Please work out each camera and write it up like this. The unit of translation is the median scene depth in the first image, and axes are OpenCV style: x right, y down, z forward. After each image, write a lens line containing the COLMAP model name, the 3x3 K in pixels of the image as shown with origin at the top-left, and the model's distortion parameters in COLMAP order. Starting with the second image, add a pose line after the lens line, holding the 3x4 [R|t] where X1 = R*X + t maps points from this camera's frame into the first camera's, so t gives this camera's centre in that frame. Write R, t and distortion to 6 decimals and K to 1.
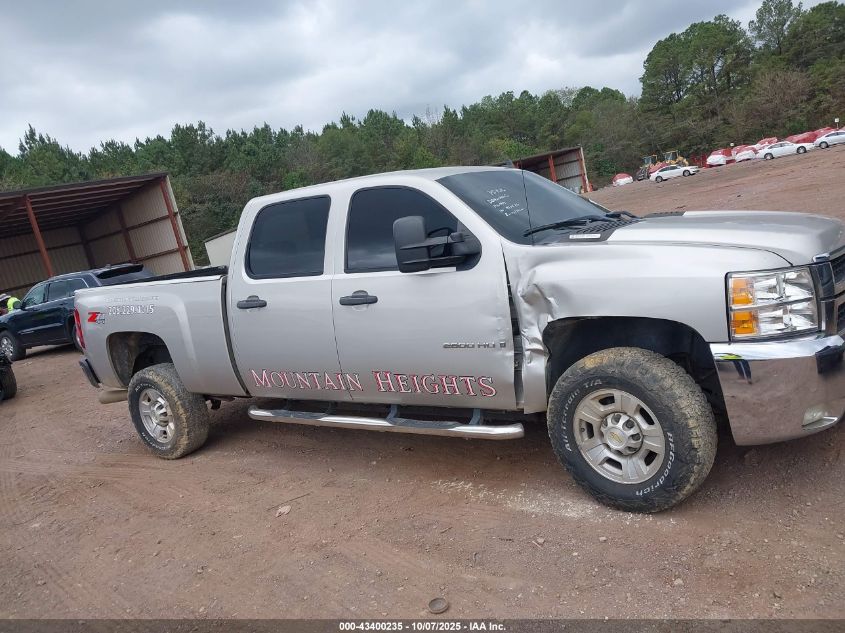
lens RADIAL K [[688.3, 0, 426.8], [0, 688.3, 310.7], [0, 0, 1]] dist [0.013746, -0.005447]
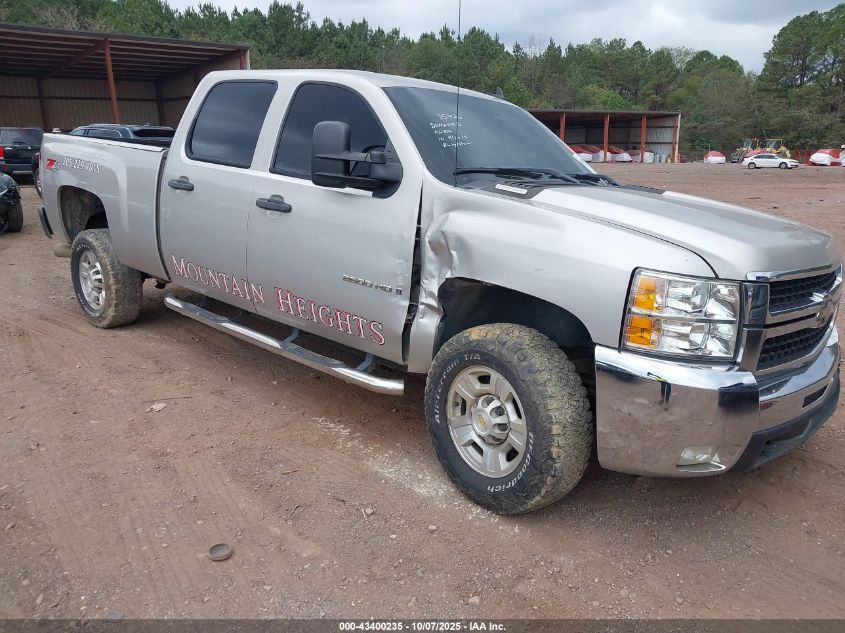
lens RADIAL K [[688.3, 0, 426.8], [0, 688.3, 310.7], [0, 0, 1]] dist [0.013746, -0.005447]
pose [[0.969223, 0.236773, -0.067425, 0.158105], [-0.228589, 0.967220, 0.110602, -0.023425], [0.091402, -0.091786, 0.991575, 0.094987]]
